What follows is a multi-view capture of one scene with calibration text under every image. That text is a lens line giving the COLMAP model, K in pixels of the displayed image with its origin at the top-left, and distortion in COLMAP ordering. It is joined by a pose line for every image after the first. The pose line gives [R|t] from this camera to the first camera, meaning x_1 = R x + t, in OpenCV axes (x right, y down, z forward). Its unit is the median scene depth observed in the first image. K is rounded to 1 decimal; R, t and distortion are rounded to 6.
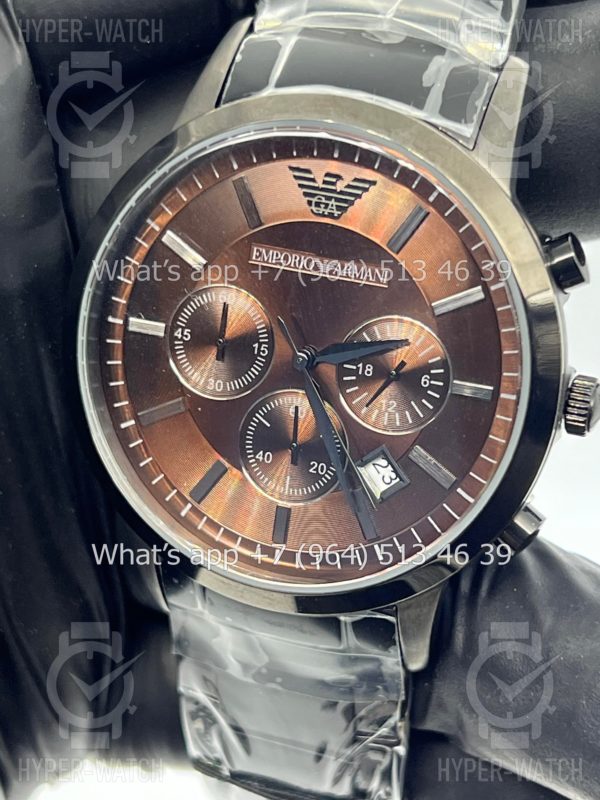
lens RADIAL K [[1868.2, 0, 298.6], [0, 1868.2, 400.6], [0, 0, 1]] dist [0.186011, 0.000000]
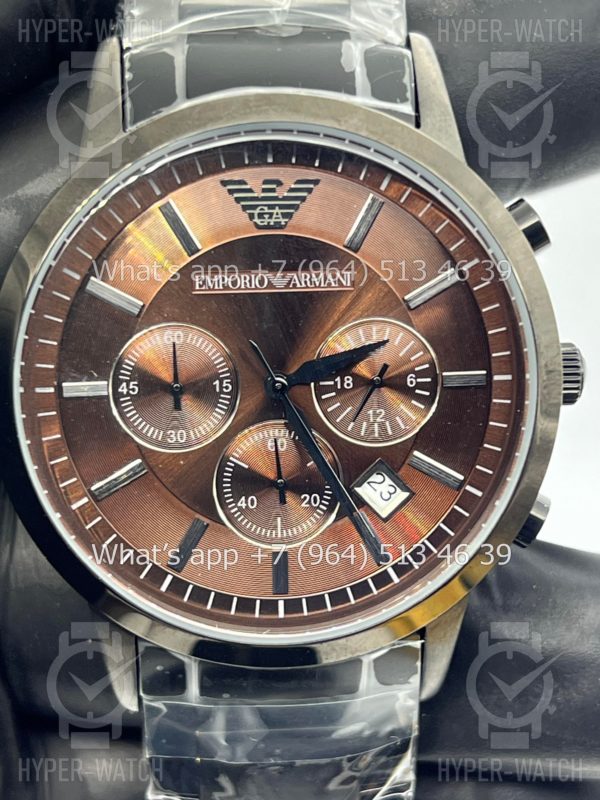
lens RADIAL K [[1868.2, 0, 294.1], [0, 1868.2, 385.9], [0, 0, 1]] dist [0.186011, 0.000000]
pose [[0.918162, -0.194794, 0.345011, -0.303772], [0.217469, 0.975669, -0.027873, 0.005315], [-0.331187, 0.100621, 0.938185, 0.144104]]
